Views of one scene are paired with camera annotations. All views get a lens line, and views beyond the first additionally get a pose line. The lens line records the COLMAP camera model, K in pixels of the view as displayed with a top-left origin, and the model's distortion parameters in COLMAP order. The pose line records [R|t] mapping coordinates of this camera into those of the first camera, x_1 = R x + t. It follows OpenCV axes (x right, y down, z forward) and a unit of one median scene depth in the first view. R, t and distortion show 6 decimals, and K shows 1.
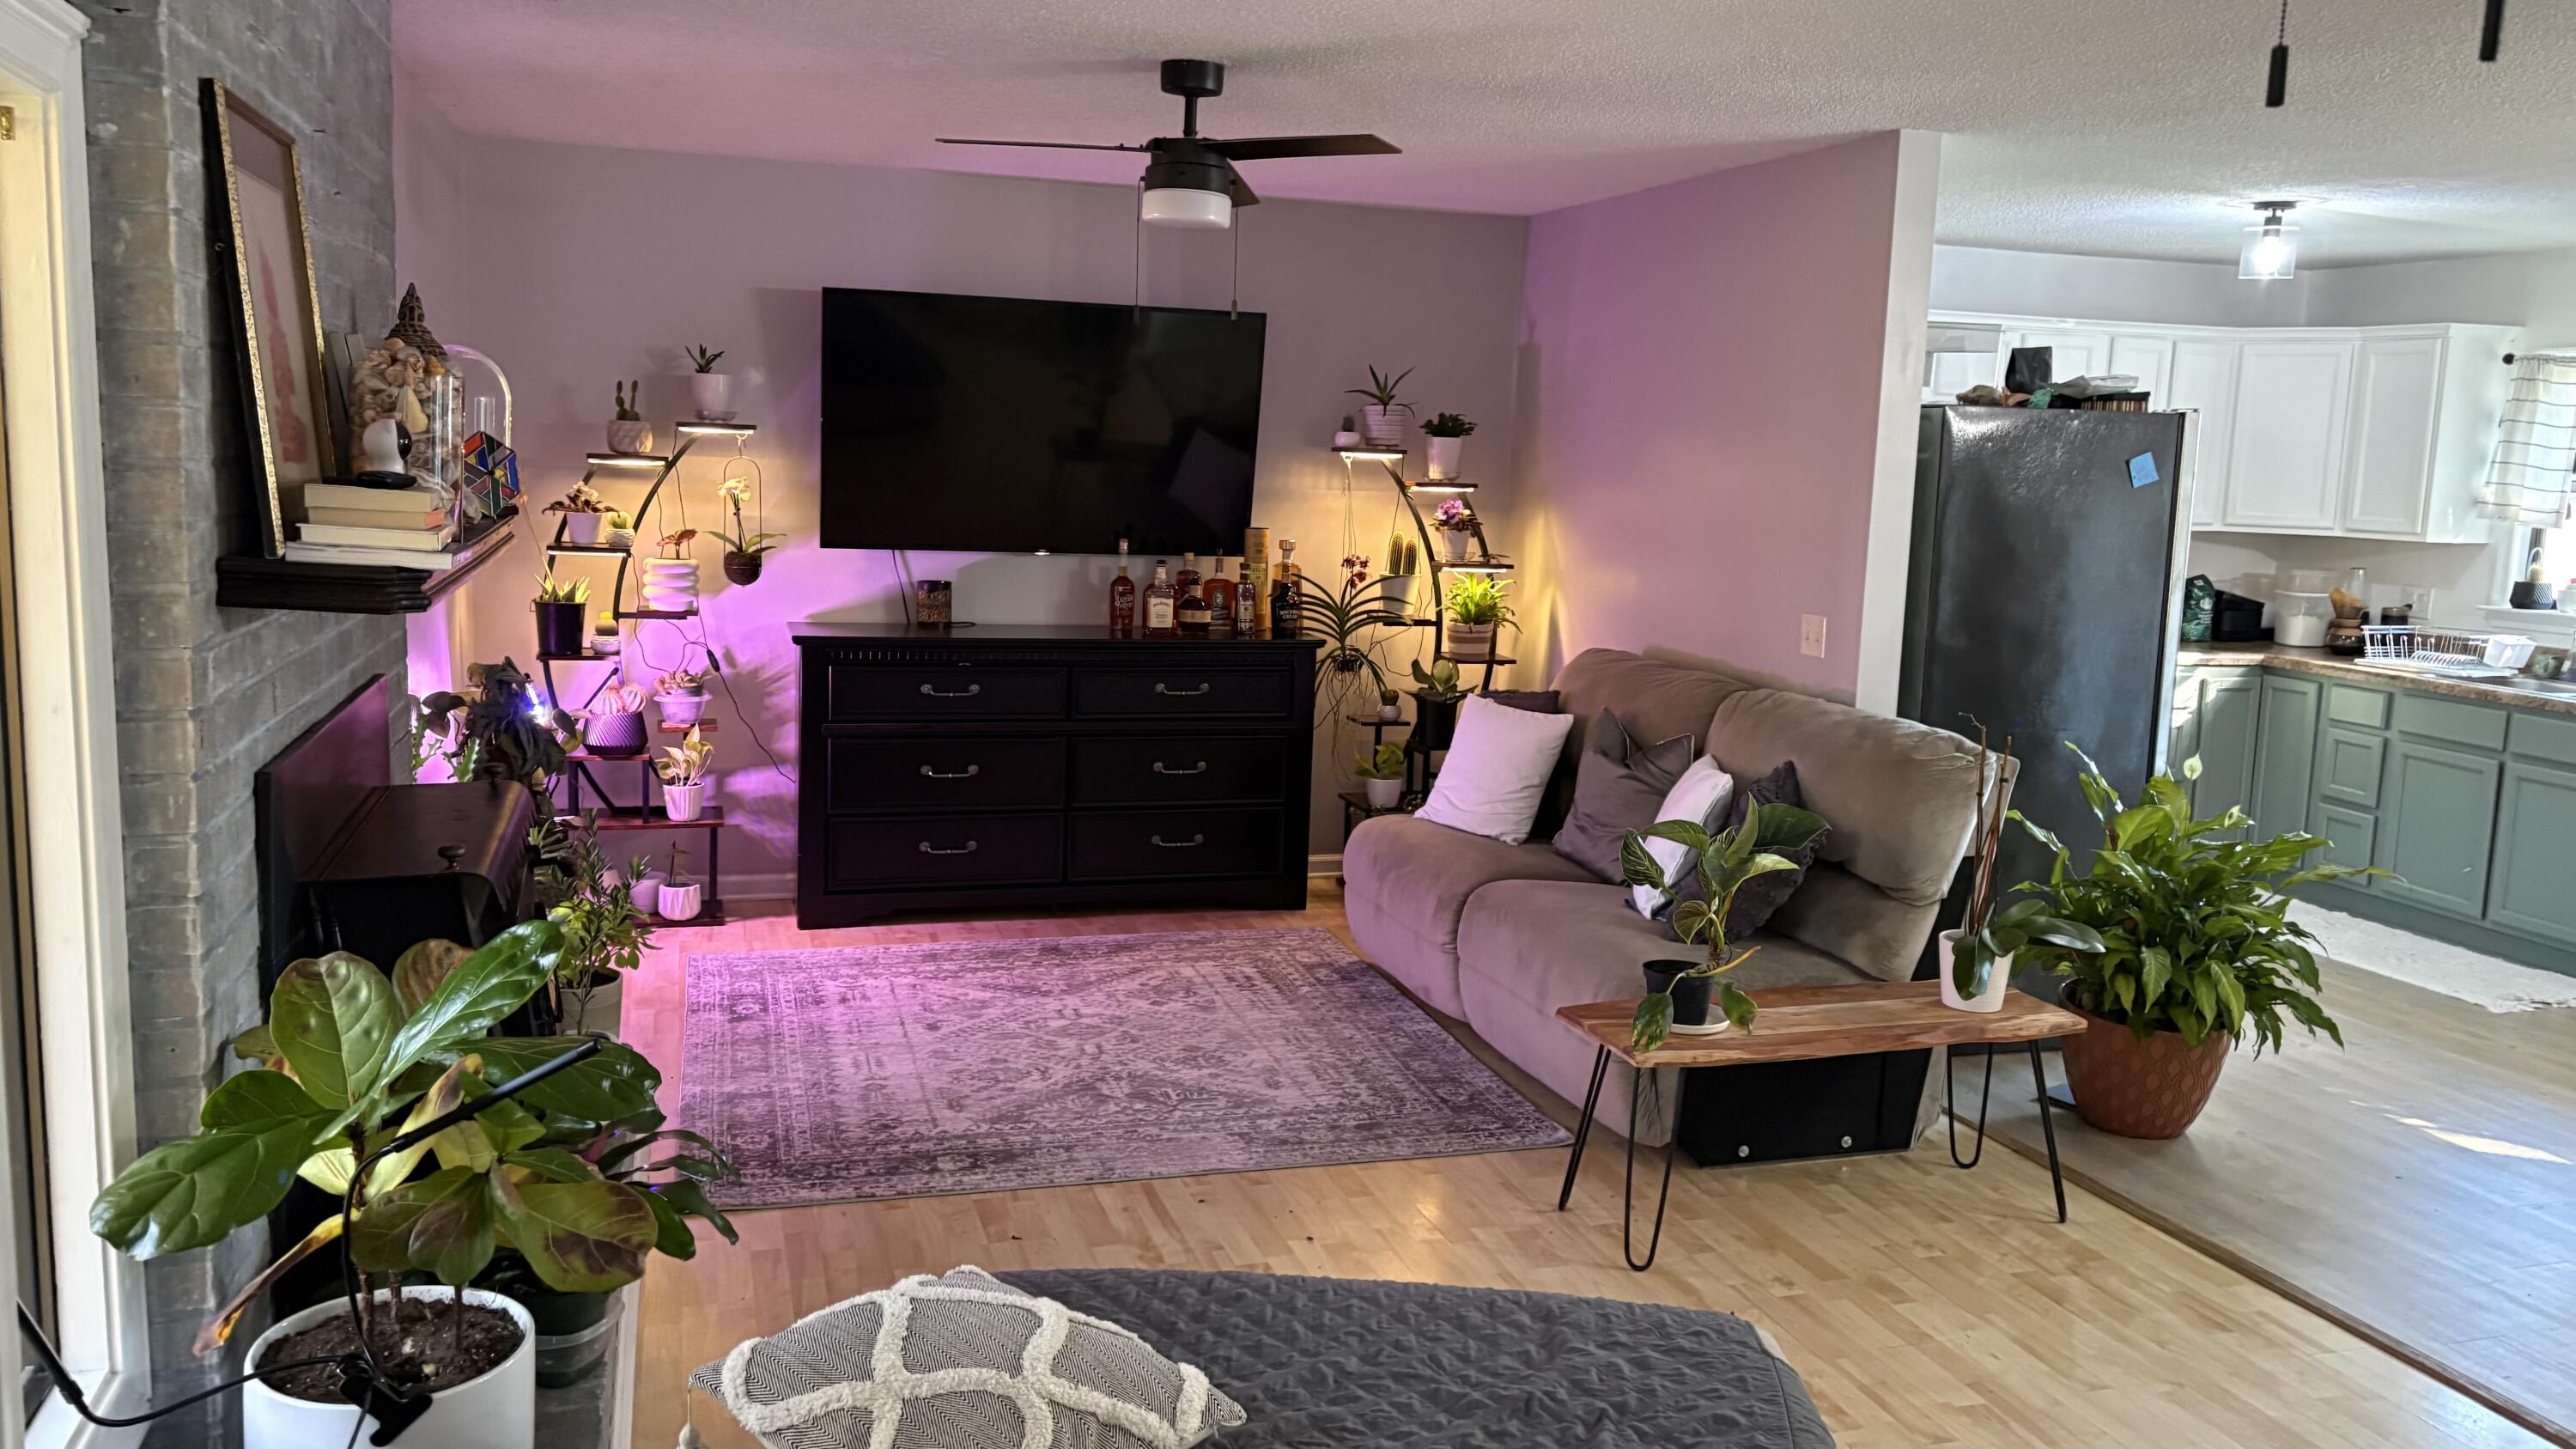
lens RADIAL K [[1910.7, 0, 1287.3], [0, 1910.7, 691.7], [0, 0, 1]] dist [0.079118, -0.002987]
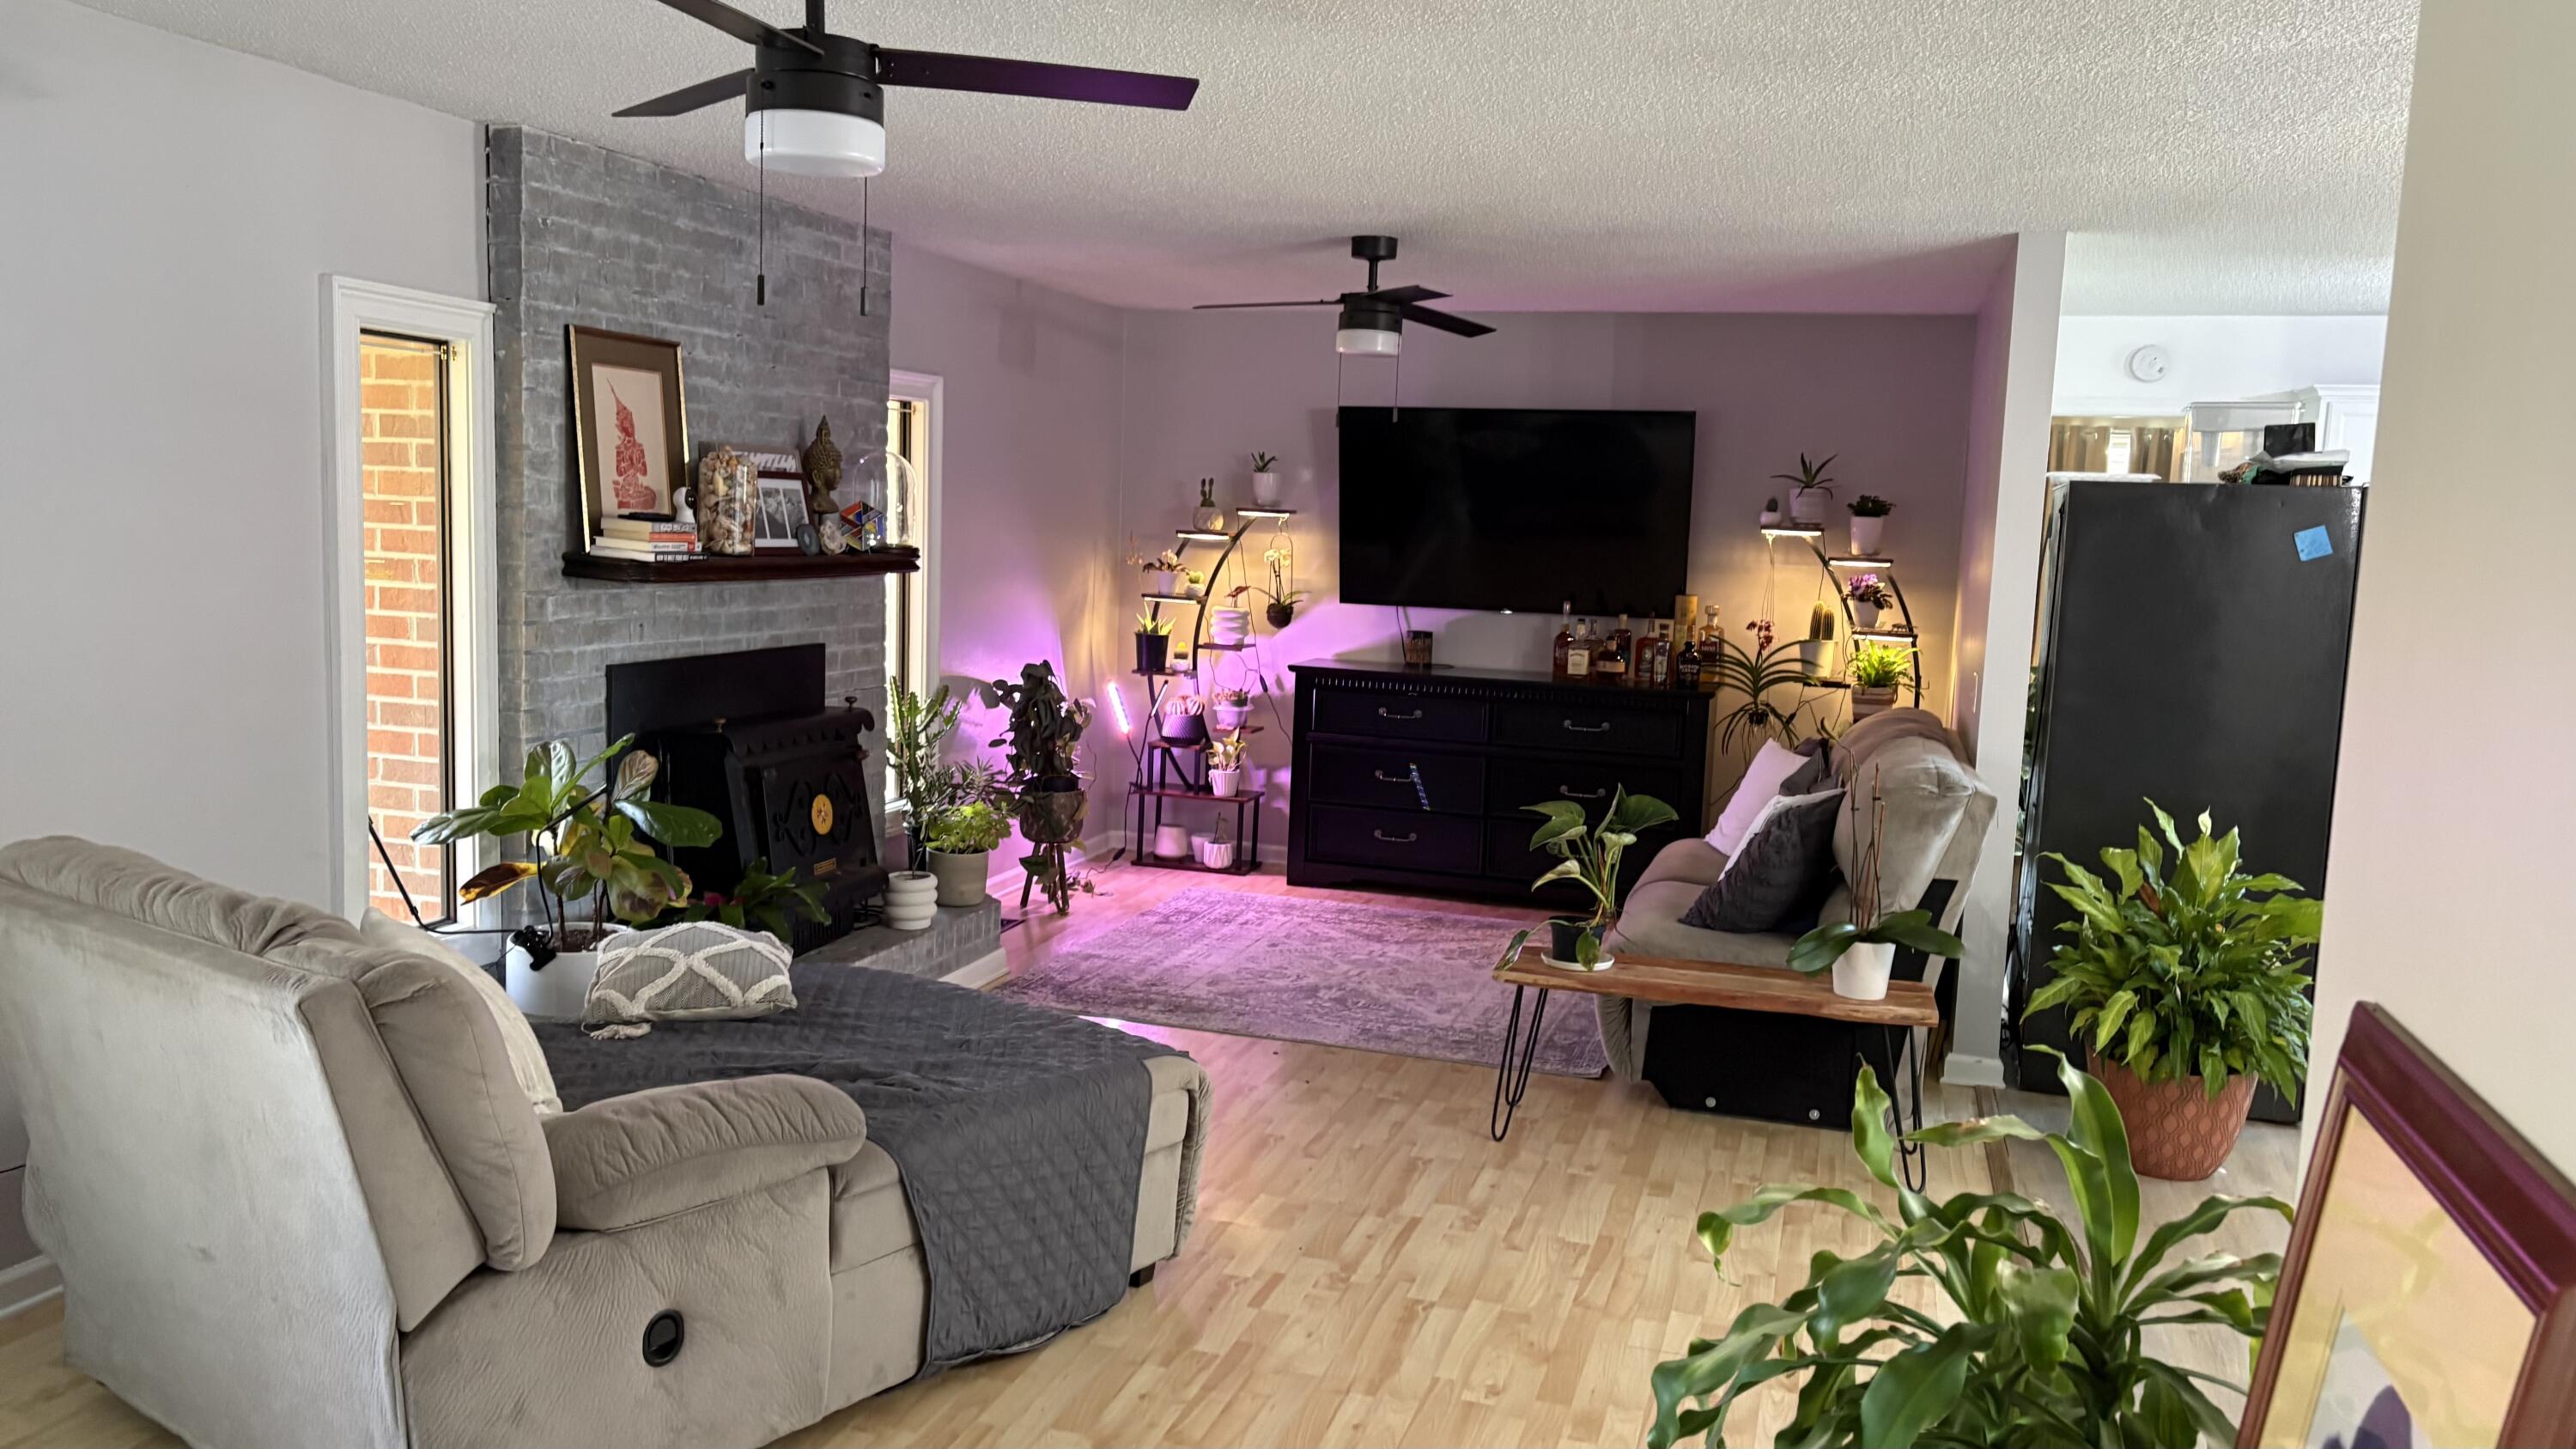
lens RADIAL K [[1910.2, 0, 1288.0], [0, 1910.2, 724.5], [0, 0, 1]] dist [0.142744, -0.000753]
pose [[0.825849, 0.058619, -0.560835, 0.487738], [-0.080445, 0.996657, -0.014286, 0.031450], [0.558123, 0.056914, 0.827804, -0.106653]]
